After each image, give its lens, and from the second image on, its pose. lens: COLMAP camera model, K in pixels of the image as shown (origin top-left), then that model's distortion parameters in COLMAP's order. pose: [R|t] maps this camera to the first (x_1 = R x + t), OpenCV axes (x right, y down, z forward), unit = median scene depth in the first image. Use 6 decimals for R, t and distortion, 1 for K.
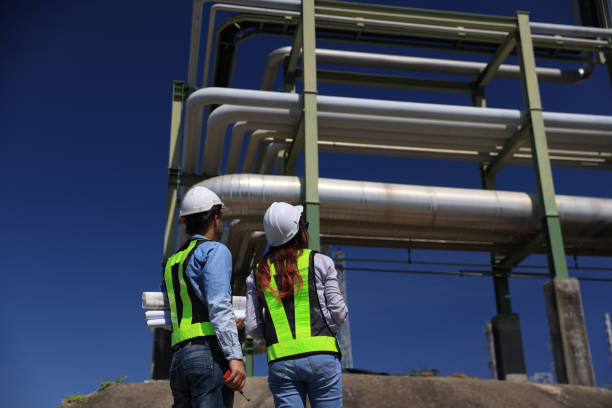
lens RADIAL K [[795.7, 0, 306.0], [0, 795.7, 204.0], [0, 0, 1]] dist [0.030748, 0.022043]
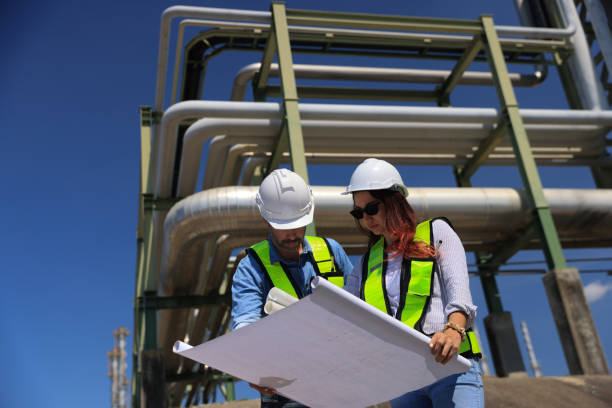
lens RADIAL K [[721.2, 0, 306.0], [0, 721.2, 204.0], [0, 0, 1]] dist [0.024508, 0.008347]
pose [[0.992930, -0.071051, 0.095083, -0.065054], [0.076301, 0.995688, -0.052767, 0.032491], [-0.090924, 0.059649, 0.994070, 0.118780]]
